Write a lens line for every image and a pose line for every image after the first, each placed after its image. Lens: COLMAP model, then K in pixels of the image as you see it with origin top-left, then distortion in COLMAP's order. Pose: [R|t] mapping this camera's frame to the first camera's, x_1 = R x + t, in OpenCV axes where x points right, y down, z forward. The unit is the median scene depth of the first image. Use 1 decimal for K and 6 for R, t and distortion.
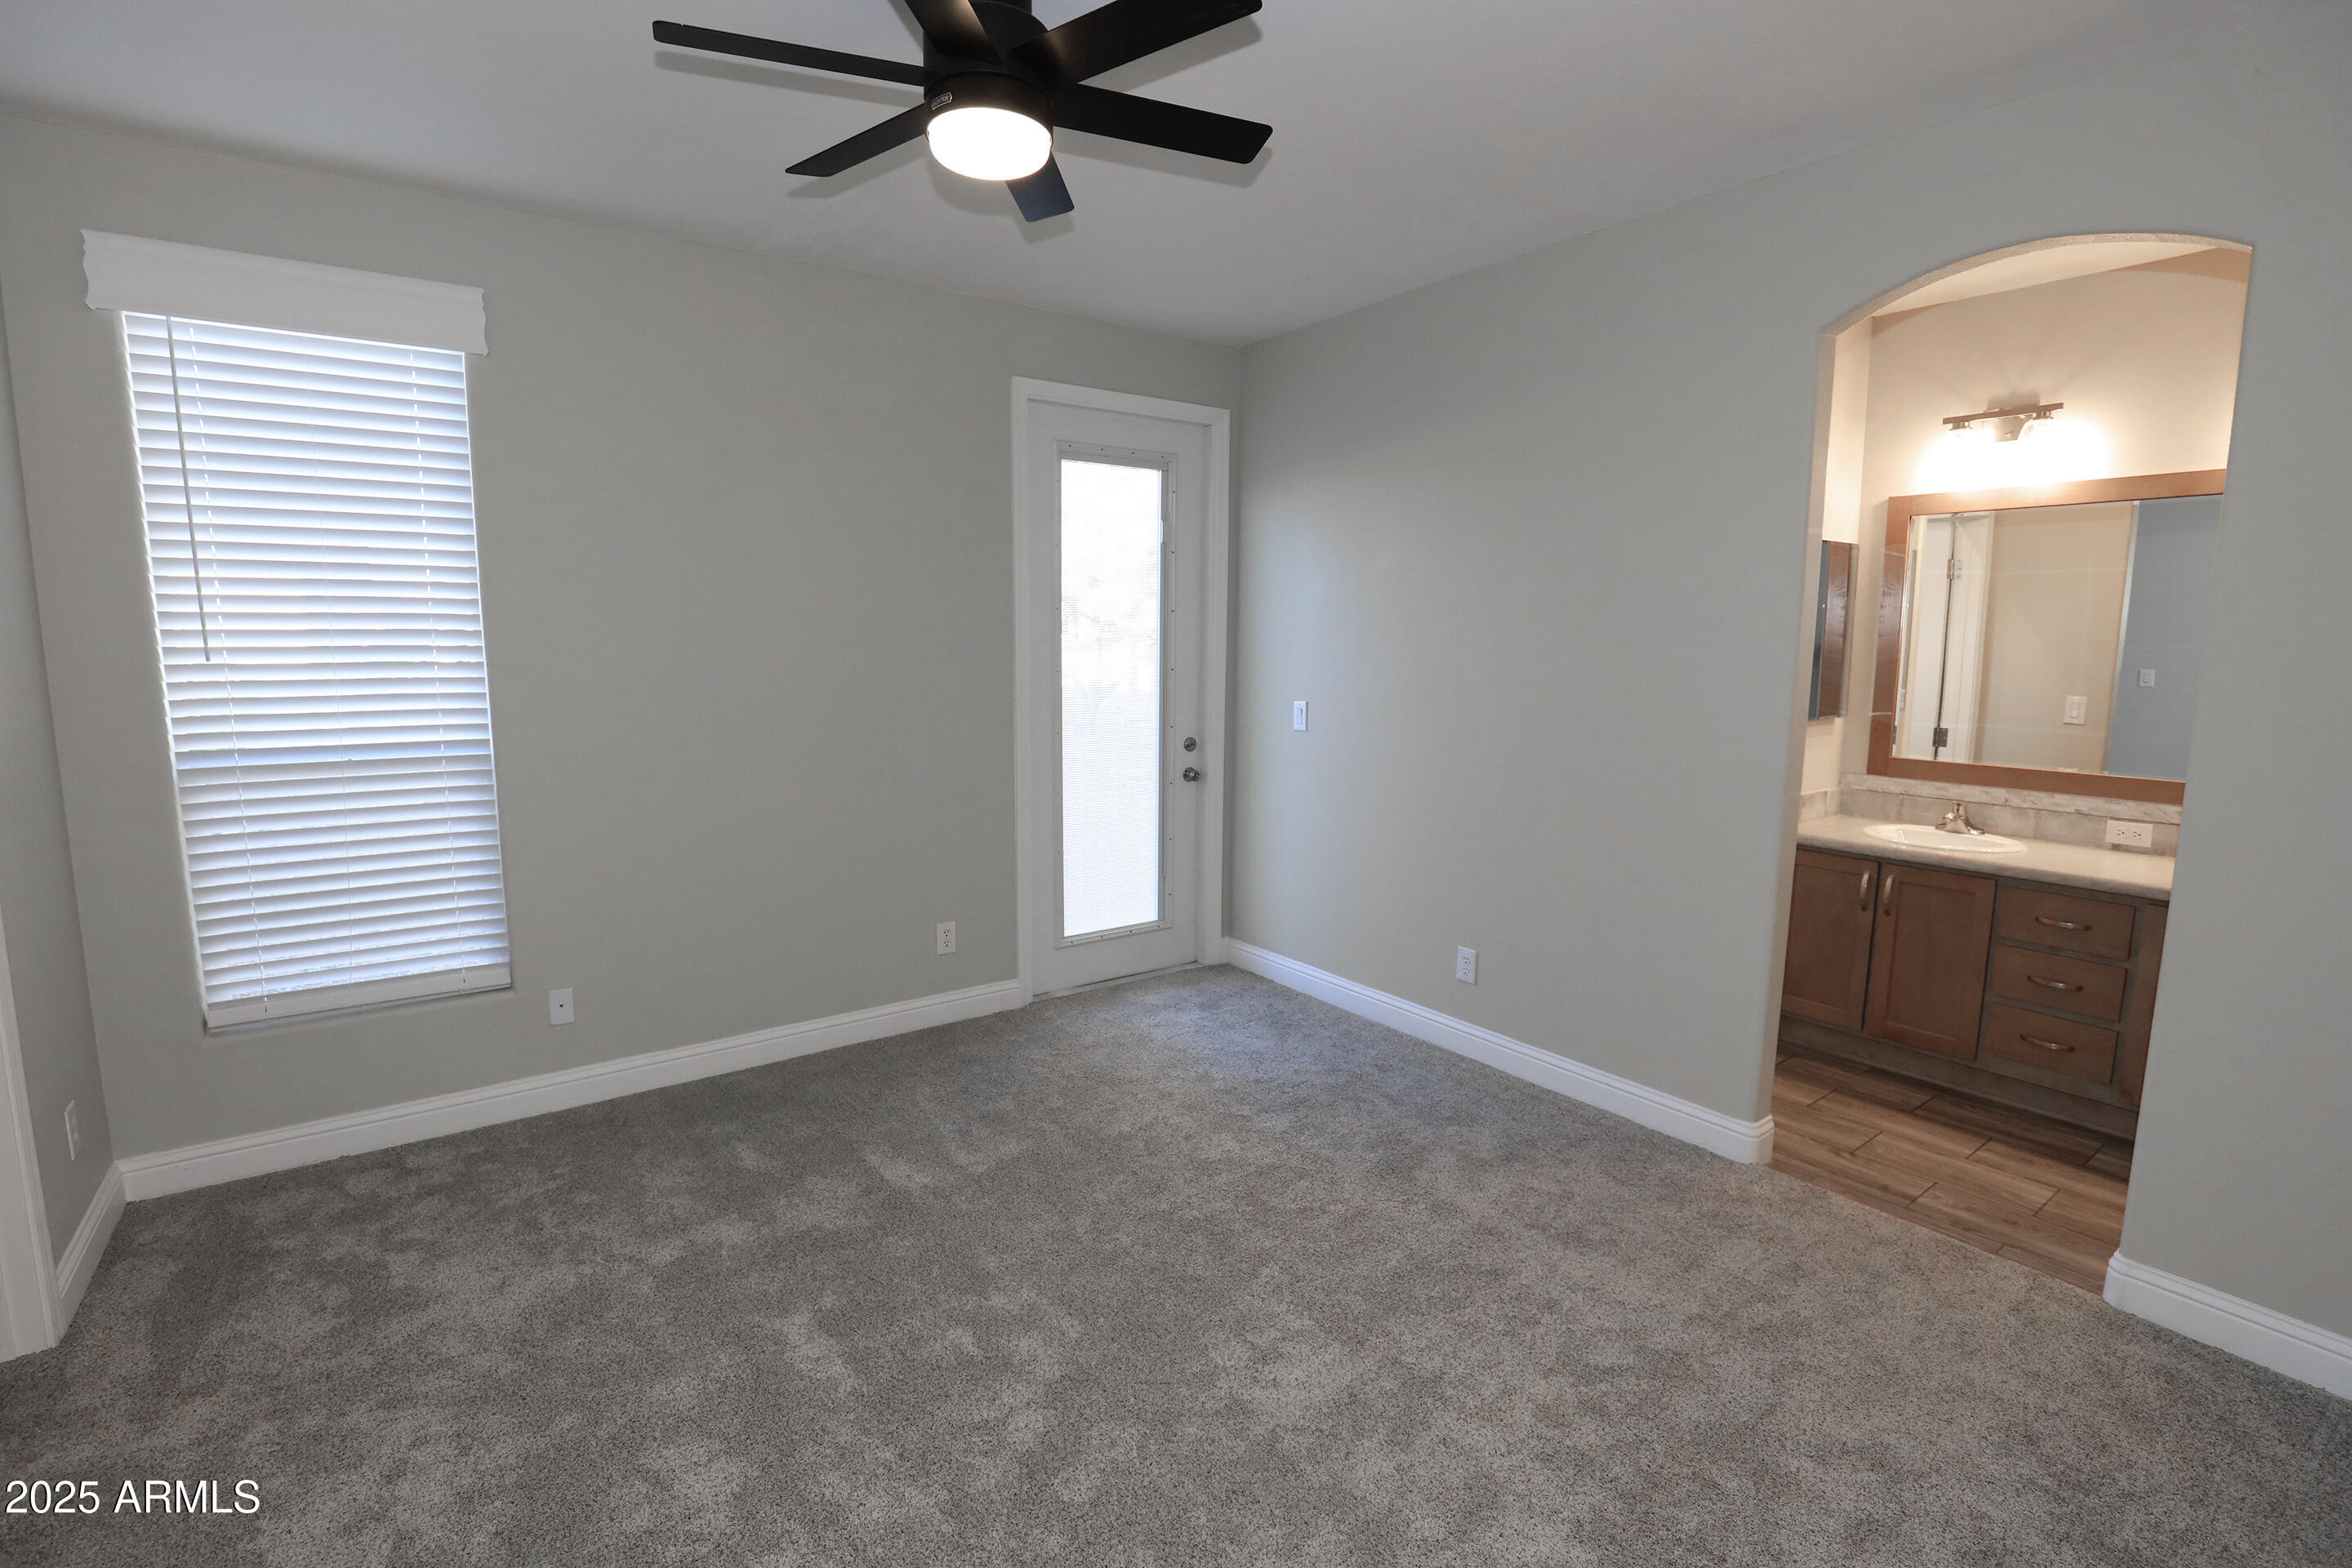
lens RADIAL K [[1082.6, 0, 1173.7], [0, 1082.6, 786.7], [0, 0, 1]] dist [-0.031735, 0.000400]
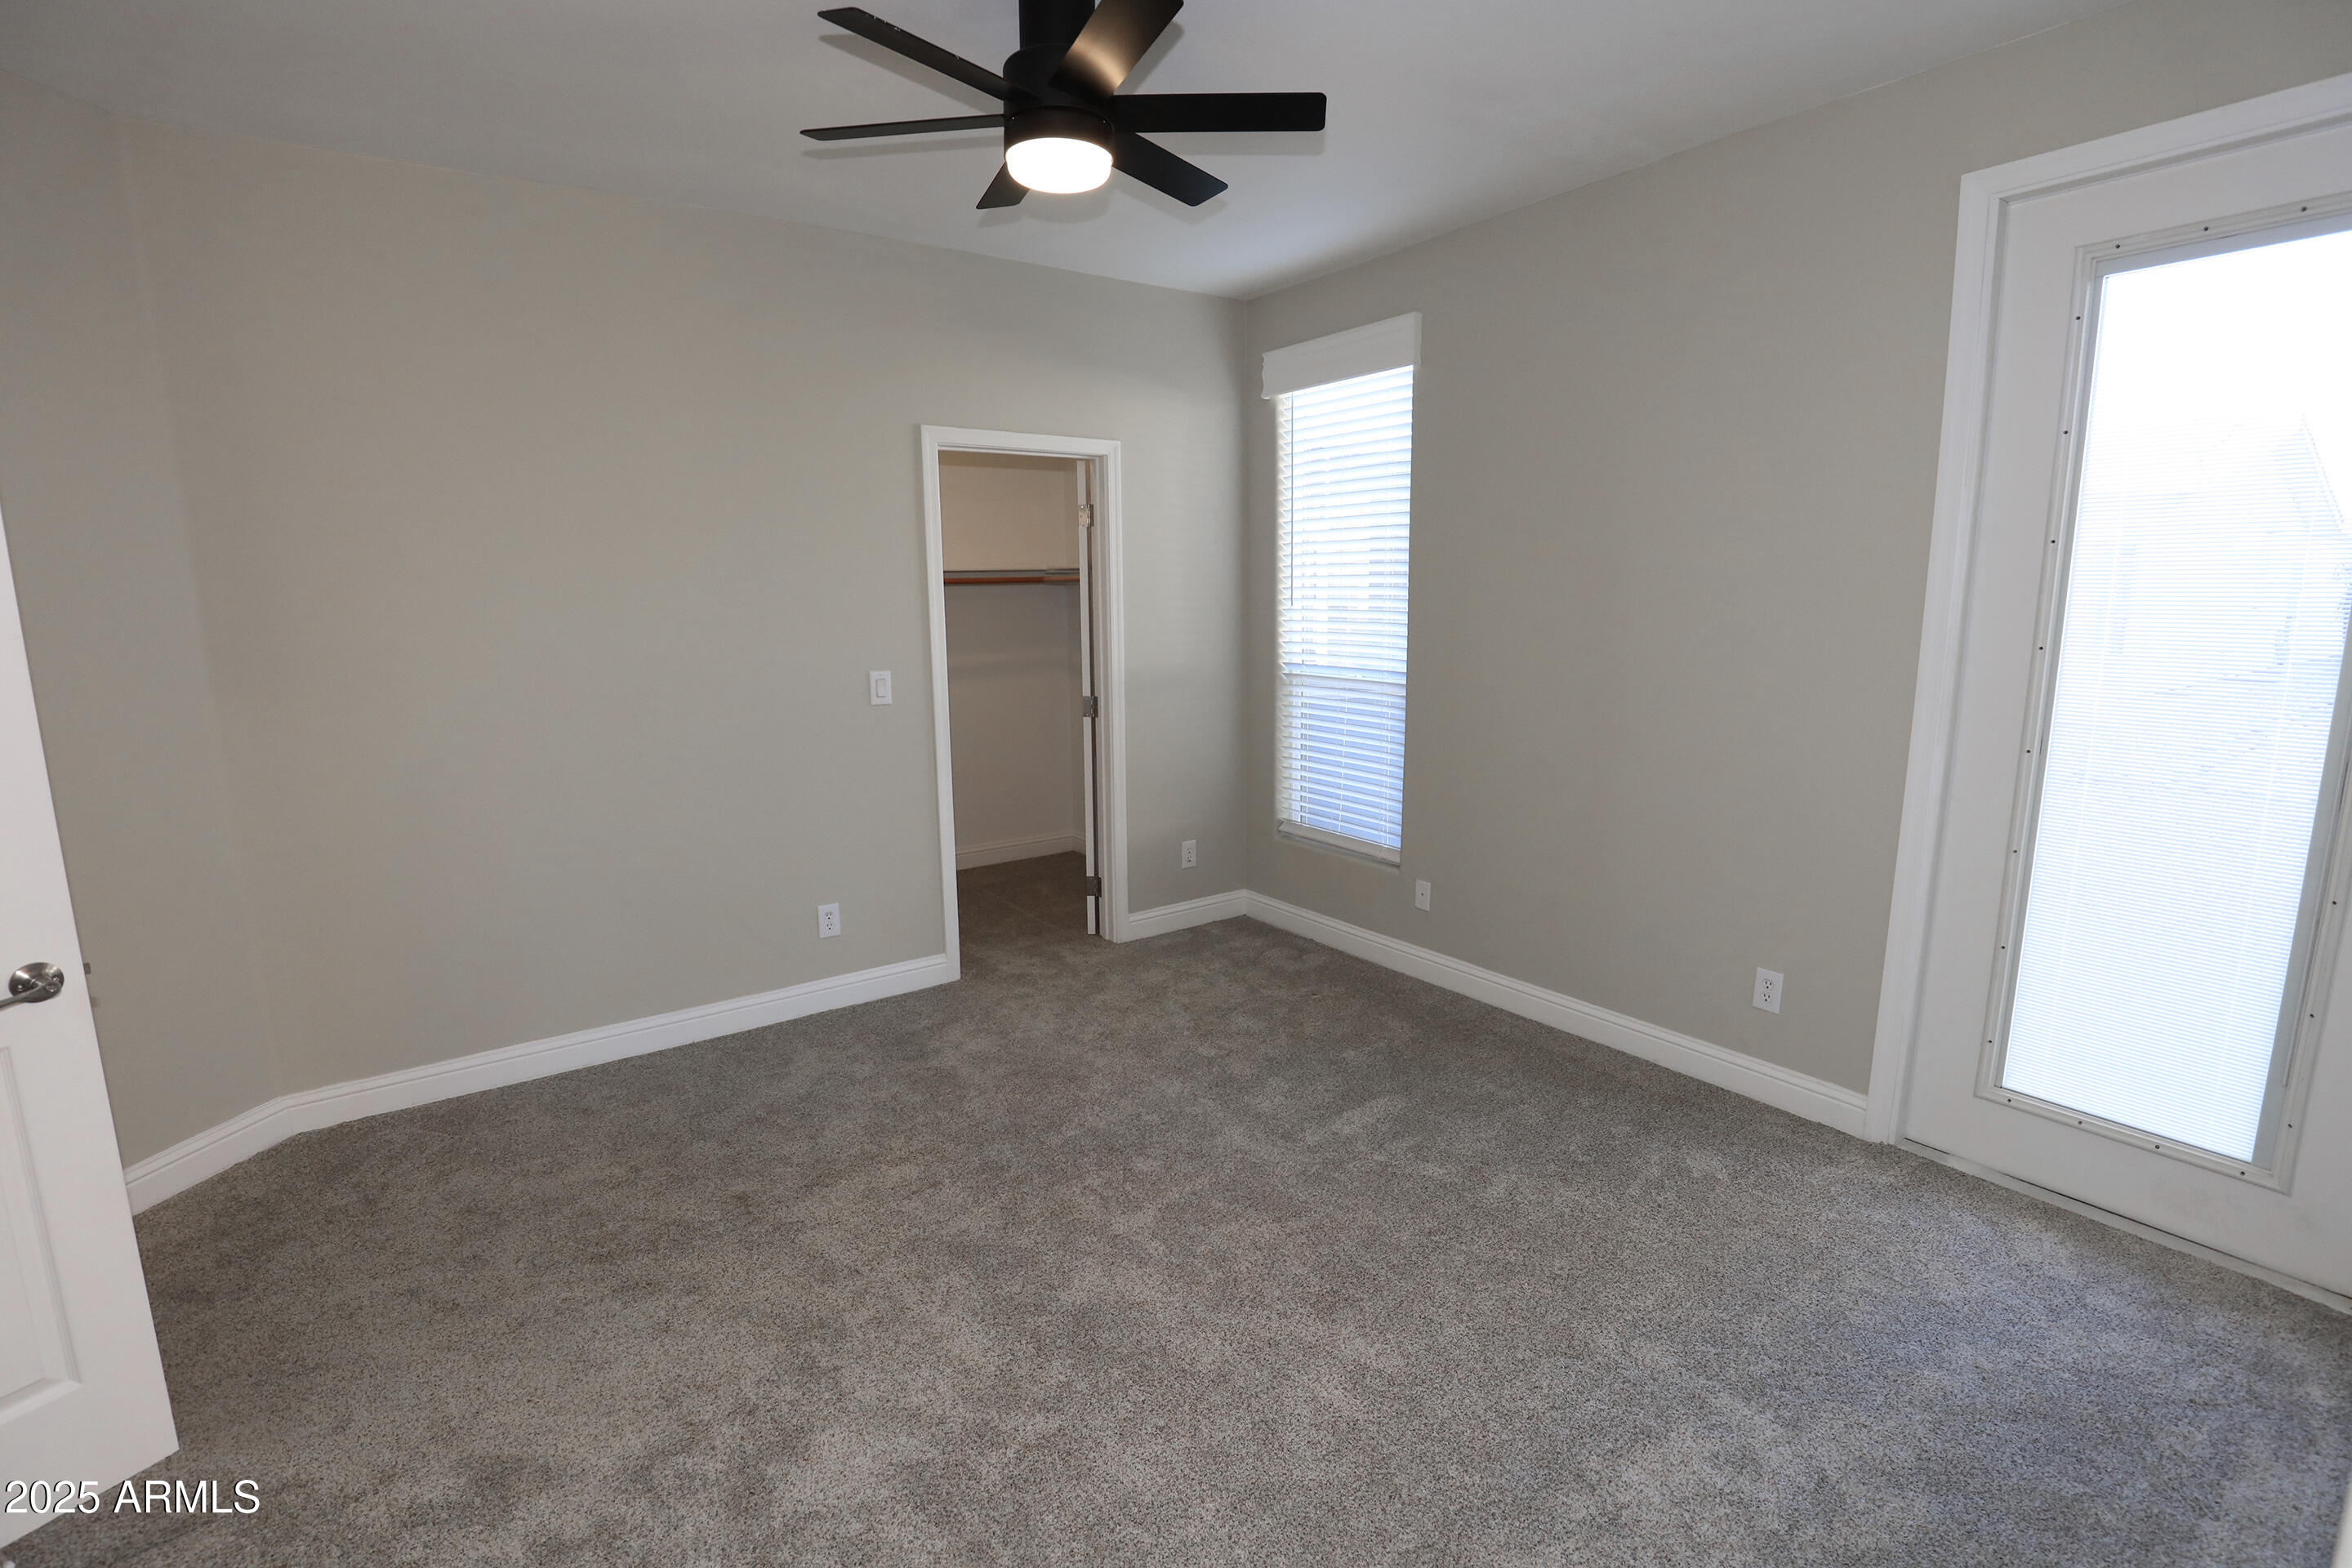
lens RADIAL K [[1082.6, 0, 1173.7], [0, 1082.6, 786.7], [0, 0, 1]] dist [-0.031735, 0.000400]
pose [[-0.013951, 0.170499, -0.985259, 0.518278], [-0.131675, 0.976461, 0.170841, -0.073636], [0.991195, 0.132117, 0.008828, 0.572745]]
